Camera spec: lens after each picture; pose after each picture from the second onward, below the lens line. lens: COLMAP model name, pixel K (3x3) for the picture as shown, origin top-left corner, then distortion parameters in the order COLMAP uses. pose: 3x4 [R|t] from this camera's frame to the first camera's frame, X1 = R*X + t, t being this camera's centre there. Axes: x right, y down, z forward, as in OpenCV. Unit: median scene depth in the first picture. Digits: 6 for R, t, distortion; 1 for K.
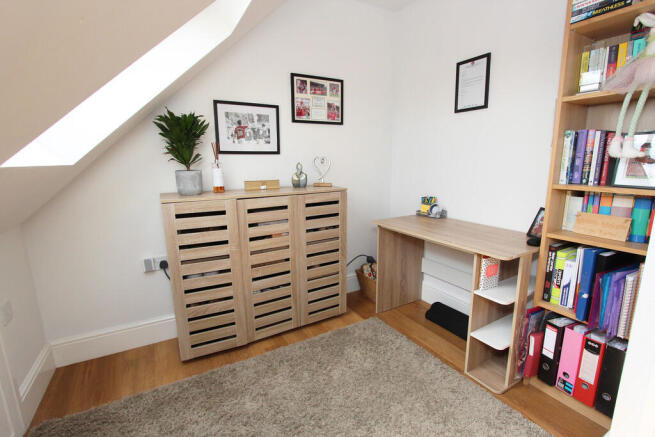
lens RADIAL K [[302.4, 0, 331.3], [0, 302.4, 218.2], [0, 0, 1]] dist [-0.014984, -0.000122]
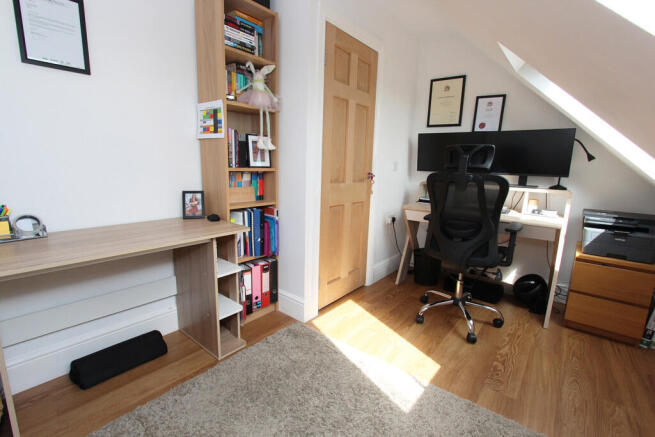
lens RADIAL K [[302.4, 0, 330.4], [0, 302.4, 219.2], [0, 0, 1]] dist [-0.014984, -0.000122]
pose [[-0.356437, -0.173626, 0.918045, -0.631972], [0.147932, 0.959700, 0.238940, -0.145603], [-0.922534, 0.220975, -0.316388, 1.041136]]
